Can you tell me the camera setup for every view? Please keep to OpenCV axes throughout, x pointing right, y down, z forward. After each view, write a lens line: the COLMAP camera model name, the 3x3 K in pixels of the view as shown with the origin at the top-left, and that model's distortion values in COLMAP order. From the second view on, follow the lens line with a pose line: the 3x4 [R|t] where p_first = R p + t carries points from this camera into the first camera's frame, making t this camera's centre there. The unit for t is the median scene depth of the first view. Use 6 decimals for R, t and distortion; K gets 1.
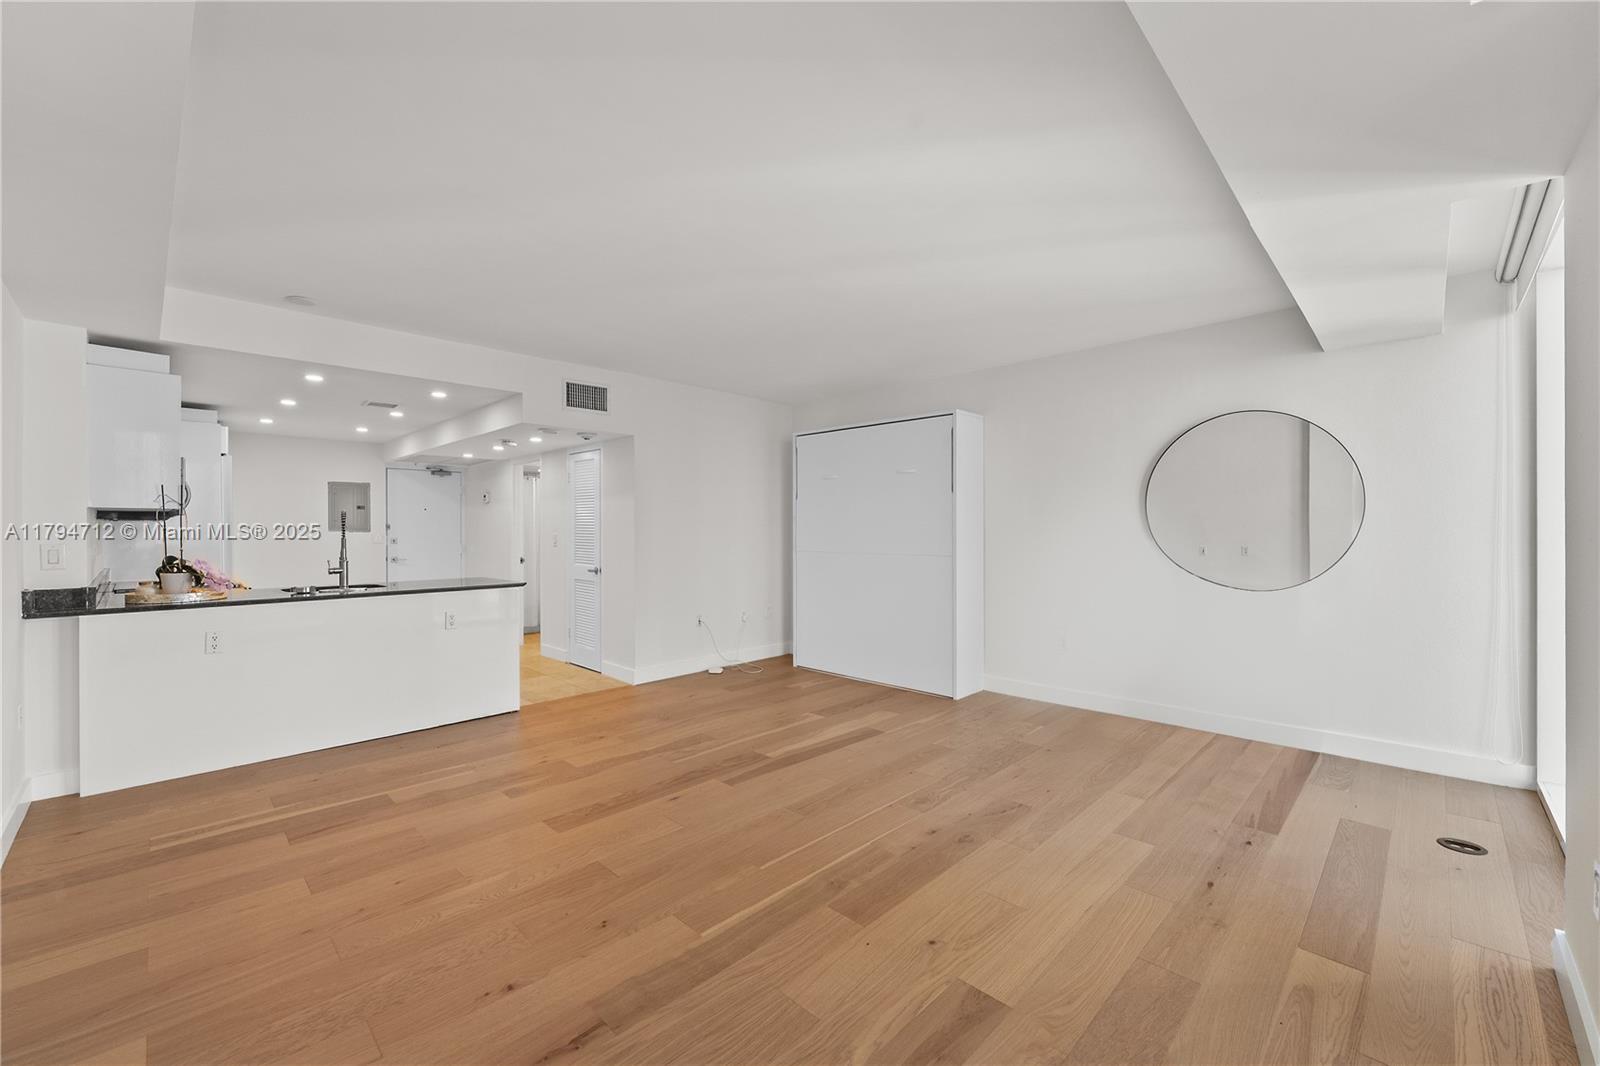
lens RADIAL K [[643.4, 0, 800.0], [0, 643.4, 533.0], [0, 0, 1]] dist [0.007144, -0.000089]
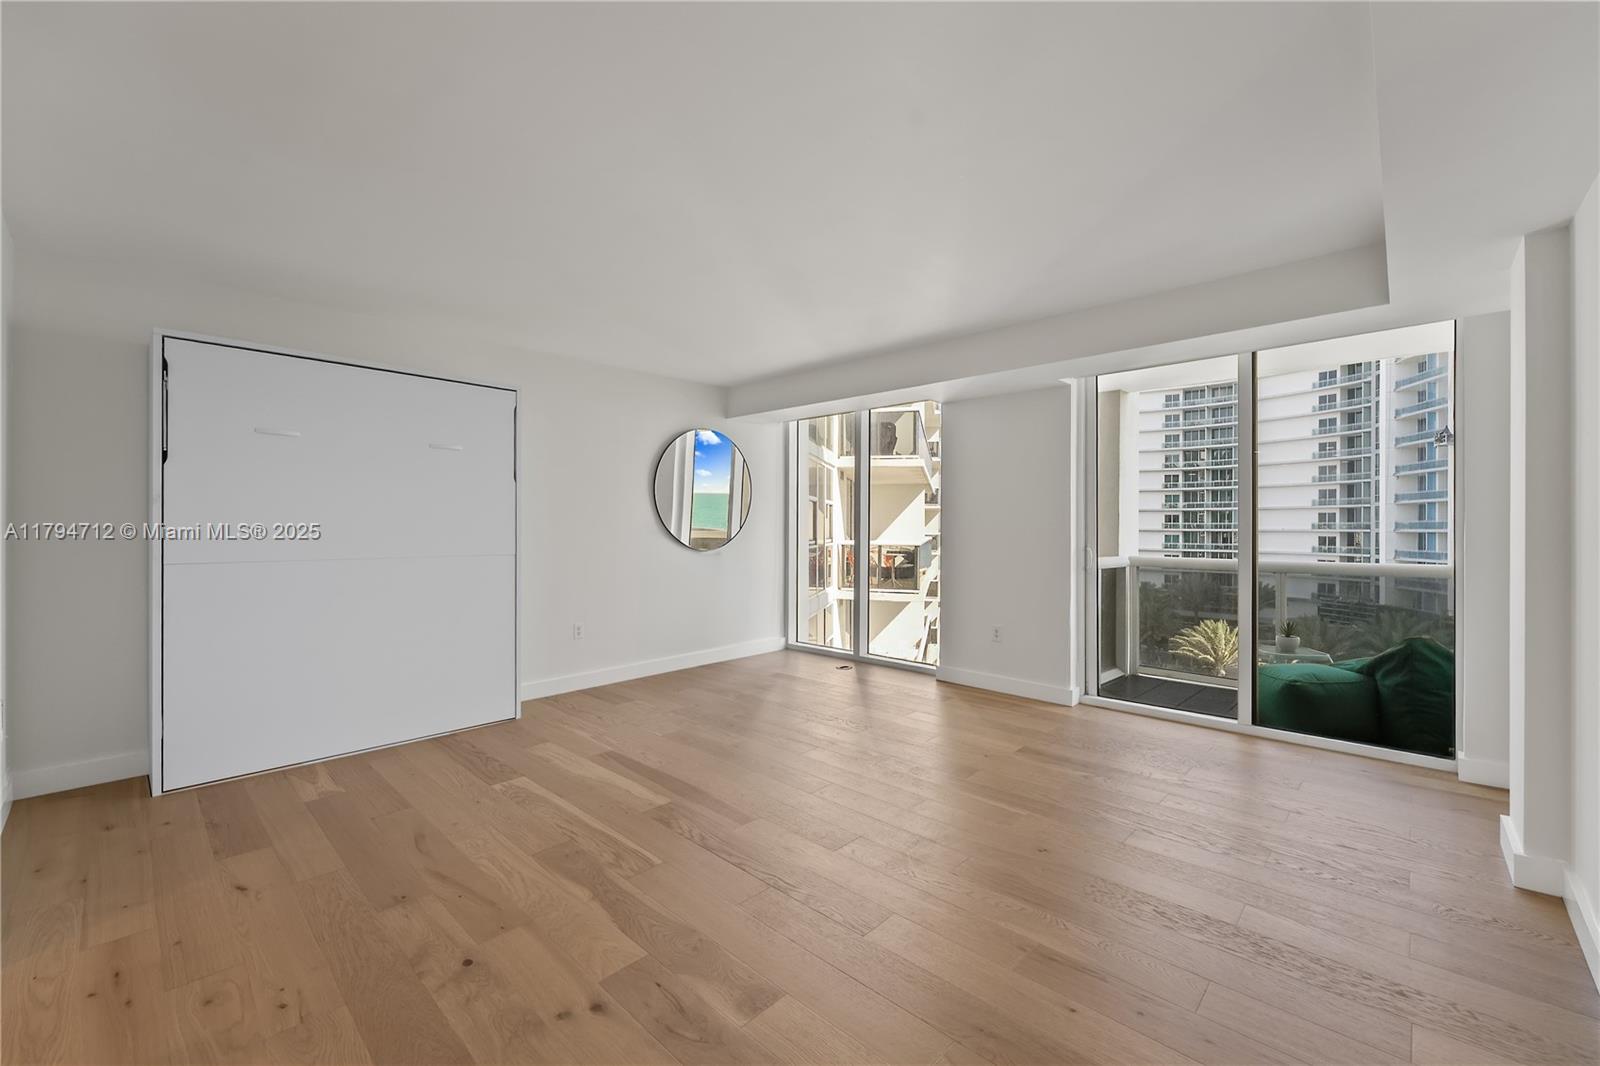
lens RADIAL K [[643.4, 0, 800.0], [0, 643.4, 533.0], [0, 0, 1]] dist [0.007144, -0.000089]
pose [[-0.019678, -0.001471, 0.999805, -0.784279], [0.001143, 0.999998, 0.001493, 0.007114], [-0.999806, 0.001172, -0.019676, 0.774813]]
